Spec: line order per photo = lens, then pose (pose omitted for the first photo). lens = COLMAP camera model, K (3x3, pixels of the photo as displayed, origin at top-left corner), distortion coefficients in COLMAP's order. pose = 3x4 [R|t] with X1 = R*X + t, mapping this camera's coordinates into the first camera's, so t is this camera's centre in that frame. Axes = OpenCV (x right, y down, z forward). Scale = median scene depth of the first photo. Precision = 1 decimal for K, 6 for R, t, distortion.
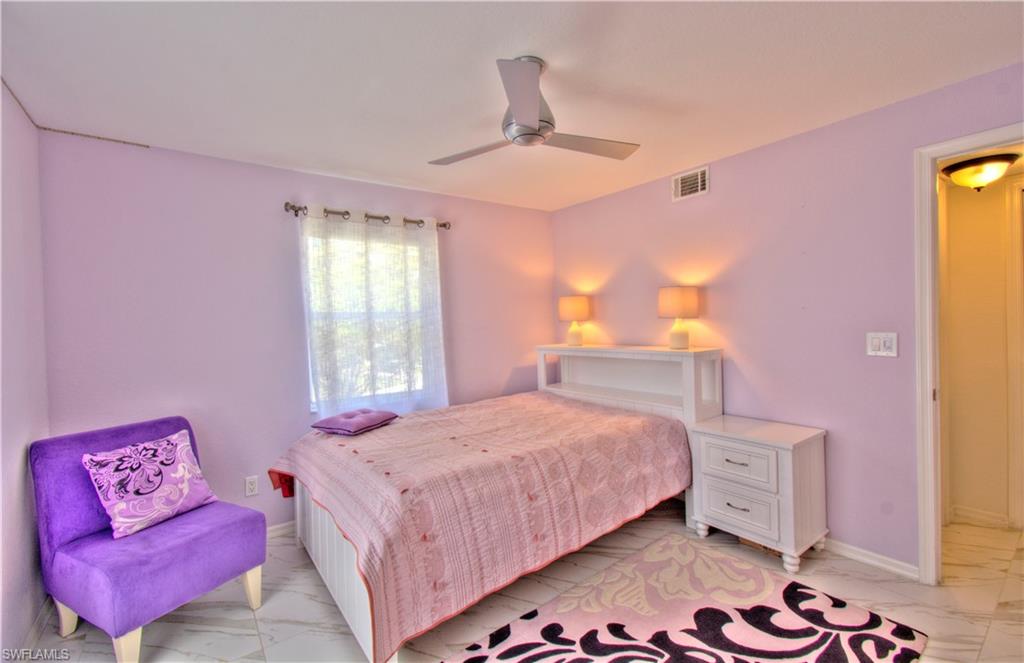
lens RADIAL K [[439.6, 0, 520.0], [0, 439.6, 326.5], [0, 0, 1]] dist [-0.000832, 0.002954]
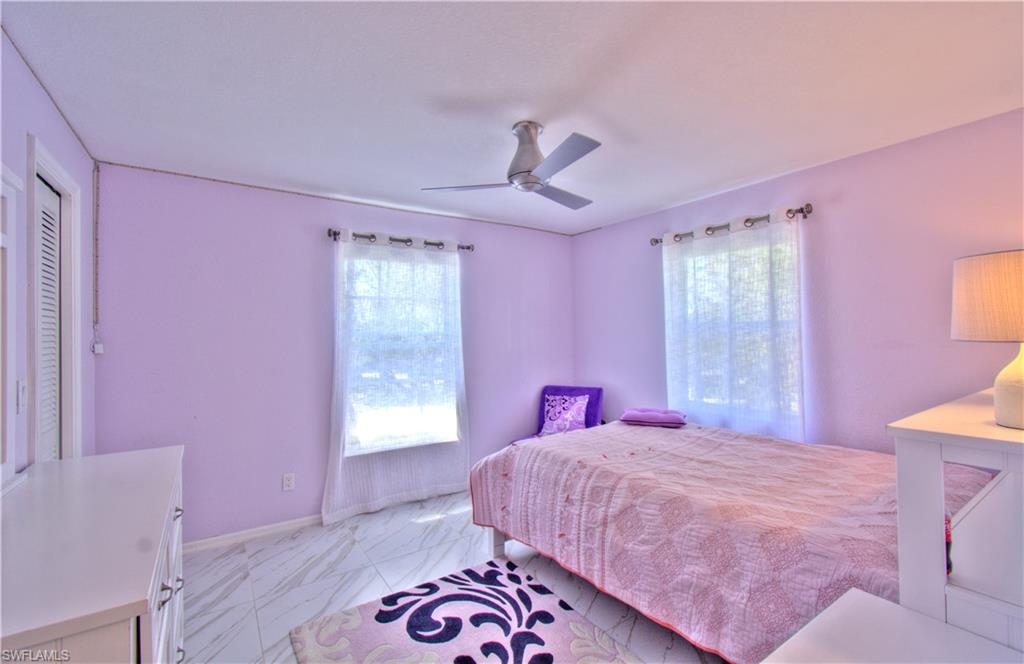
lens RADIAL K [[439.6, 0, 519.4], [0, 439.6, 335.1], [0, 0, 1]] dist [-0.000832, 0.002954]
pose [[-0.064763, 0.015744, -0.997776, 1.073702], [0.009449, 0.999840, 0.015163, -0.034102], [0.997856, -0.008446, -0.064902, 0.926595]]
